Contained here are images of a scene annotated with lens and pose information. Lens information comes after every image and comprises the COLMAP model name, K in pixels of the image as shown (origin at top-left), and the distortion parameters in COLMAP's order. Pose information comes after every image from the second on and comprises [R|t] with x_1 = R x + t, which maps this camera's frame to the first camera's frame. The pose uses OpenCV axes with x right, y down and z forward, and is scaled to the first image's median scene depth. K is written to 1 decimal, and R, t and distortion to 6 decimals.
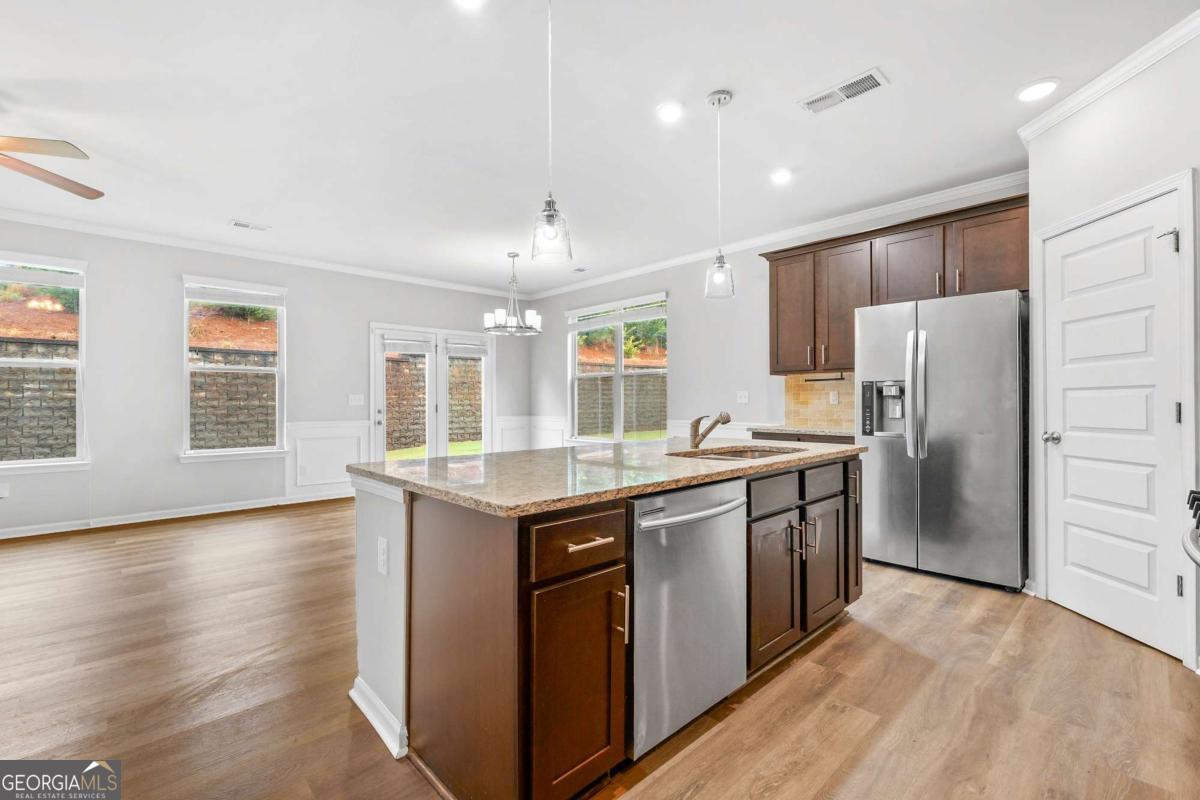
lens RADIAL K [[520.2, 0, 599.5], [0, 520.2, 396.3], [0, 0, 1]] dist [-0.002925, -0.000178]
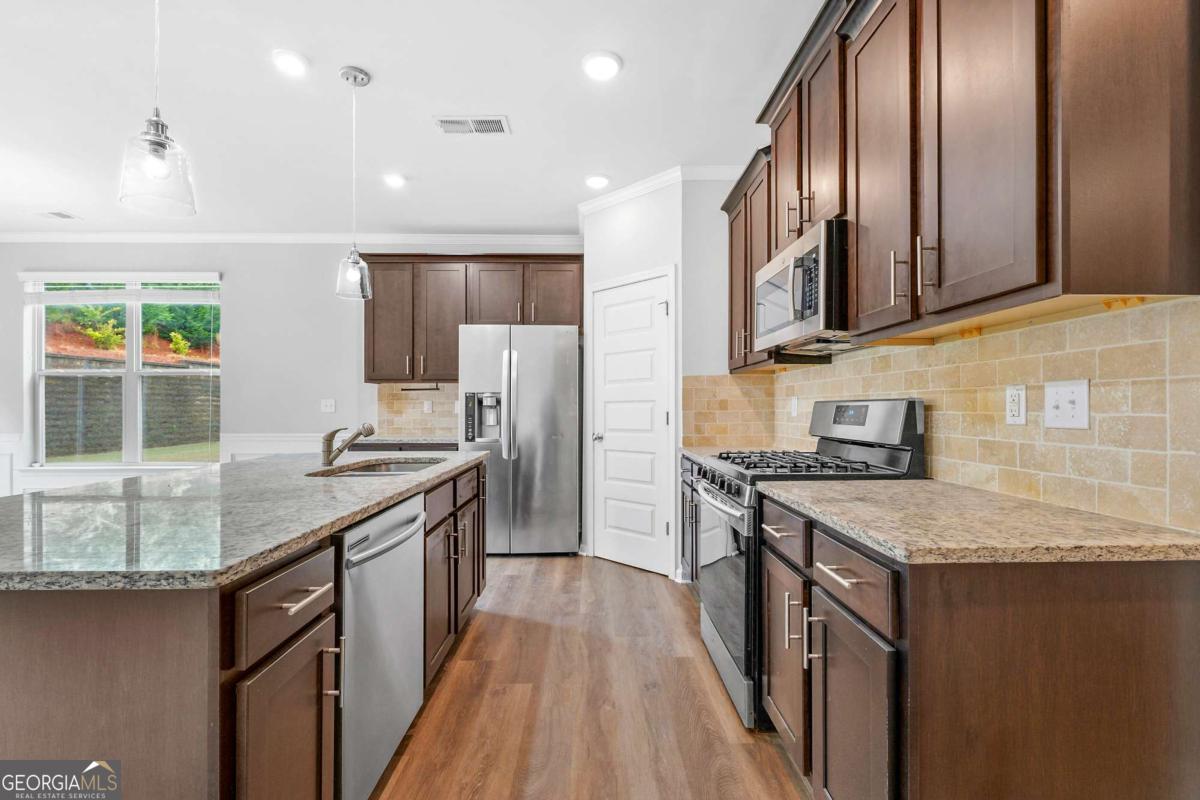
lens RADIAL K [[520.3, 0, 600.5], [0, 520.3, 406.9], [0, 0, 1]] dist [-0.003597, -0.000342]
pose [[0.672133, 0.003331, 0.740423, -0.073664], [-0.007327, 0.999971, 0.002152, -0.001743], [-0.740395, -0.006872, 0.672137, 0.037109]]
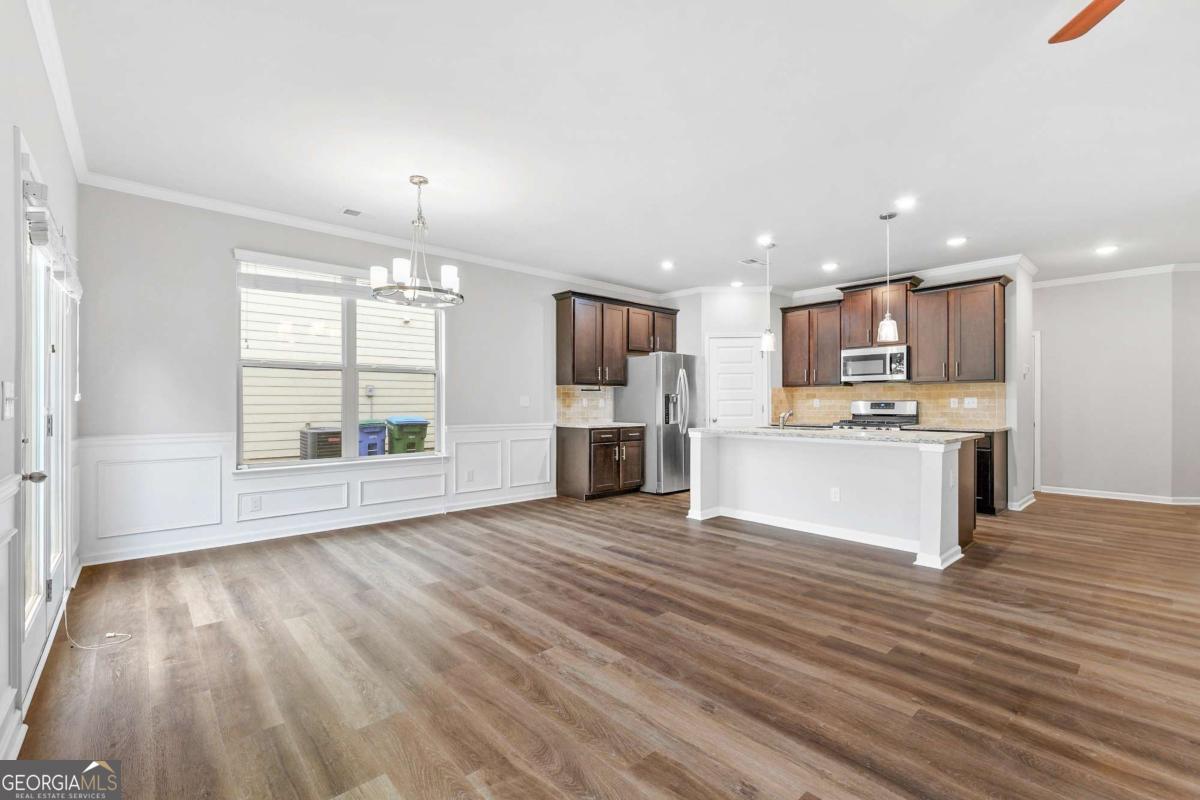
lens RADIAL K [[516.5, 0, 598.6], [0, 516.5, 401.6], [0, 0, 1]] dist [-0.004206, -0.000012]
pose [[0.023542, 0.006242, 0.999703, -0.827373], [-0.008871, 0.999942, -0.006034, 0.007123], [-0.999684, -0.008726, 0.023596, 0.778757]]
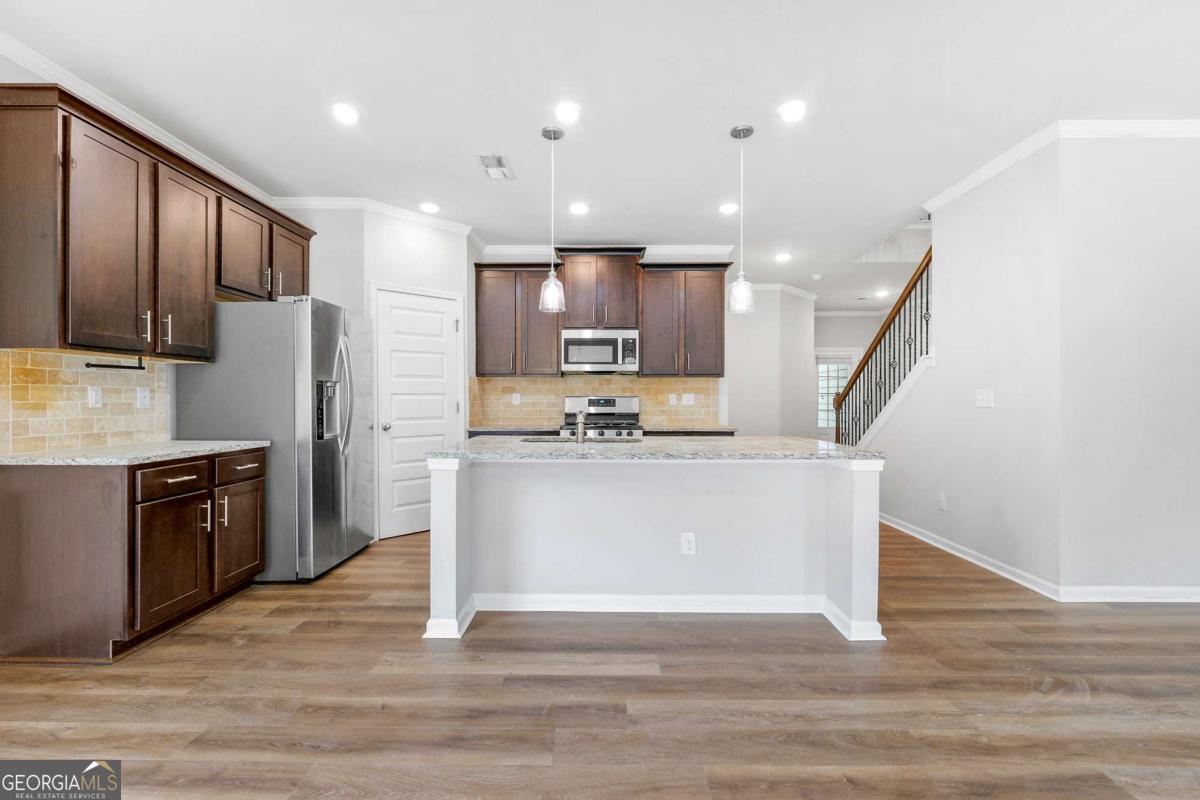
lens RADIAL K [[521.1, 0, 600.0], [0, 521.1, 400.0], [0, 0, 1]] dist [-0.005966, 0.000221]
pose [[-0.722888, 0.000240, 0.690965, -0.307386], [-0.006282, 0.999956, -0.006919, 0.005478], [-0.690937, -0.009342, -0.722855, 0.862018]]
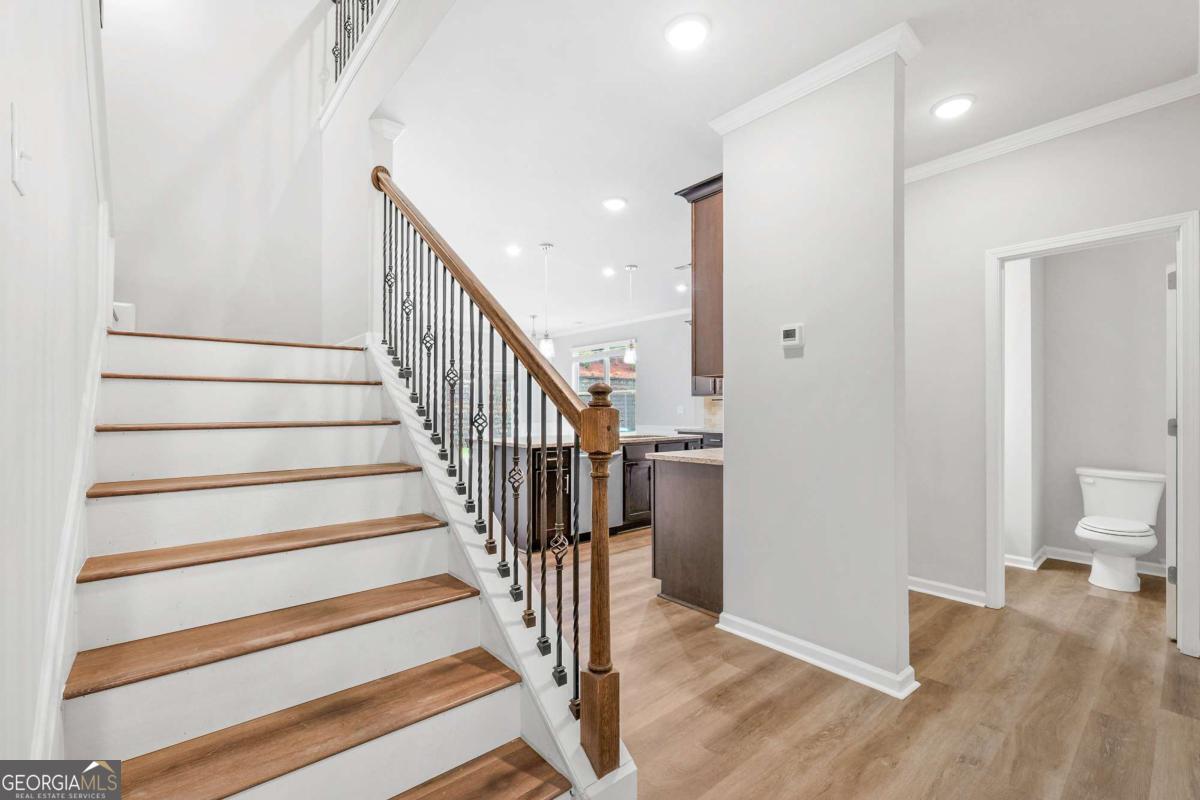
lens RADIAL K [[516.5, 0, 598.6], [0, 516.5, 401.6], [0, 0, 1]] dist [-0.004206, -0.000012]
pose [[0.999081, 0.001594, -0.042831, 0.094285], [-0.001859, 0.999979, -0.006141, -0.012894], [0.042820, 0.006215, 0.999063, -0.526748]]
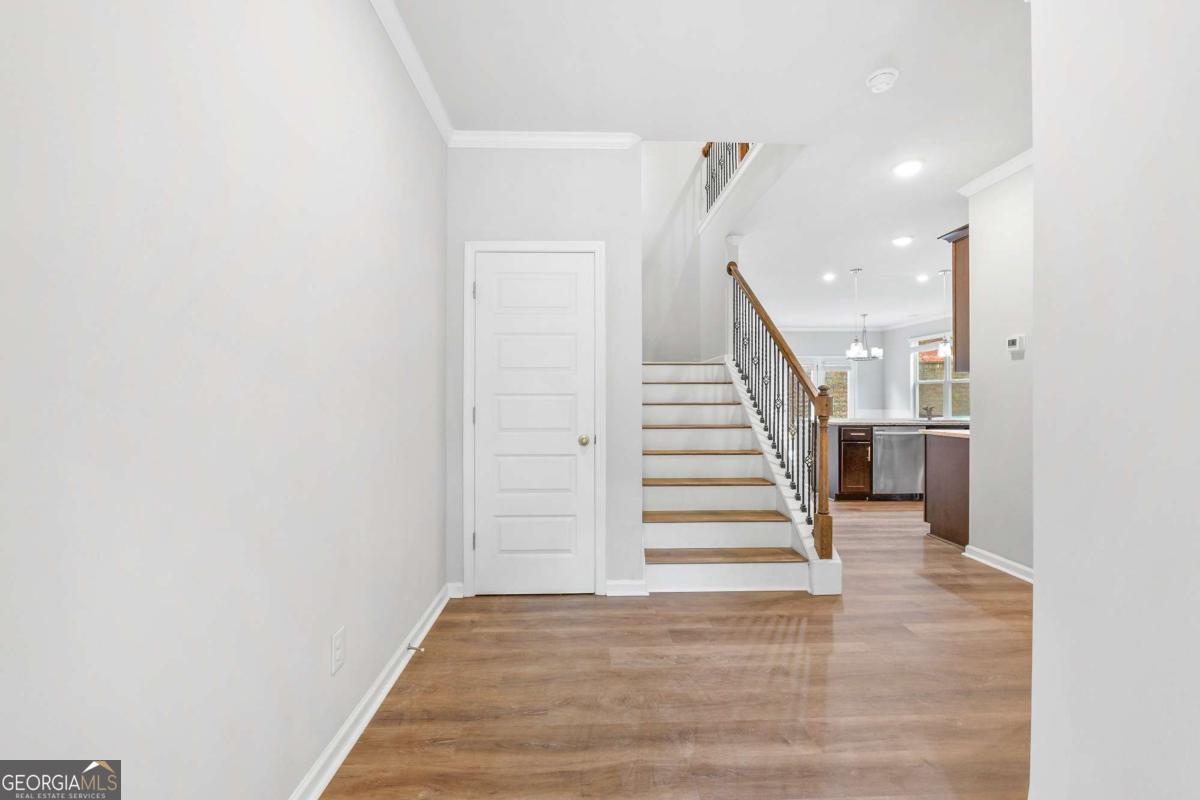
lens RADIAL K [[488.8, 0, 600.0], [0, 488.8, 400.0], [0, 0, 1]] dist [-0.009328, 0.000289]
pose [[0.753313, 0.008620, -0.657606, 0.246725], [0.001758, 0.999884, 0.015120, -0.015559], [0.657660, -0.012546, 0.753210, -0.826340]]
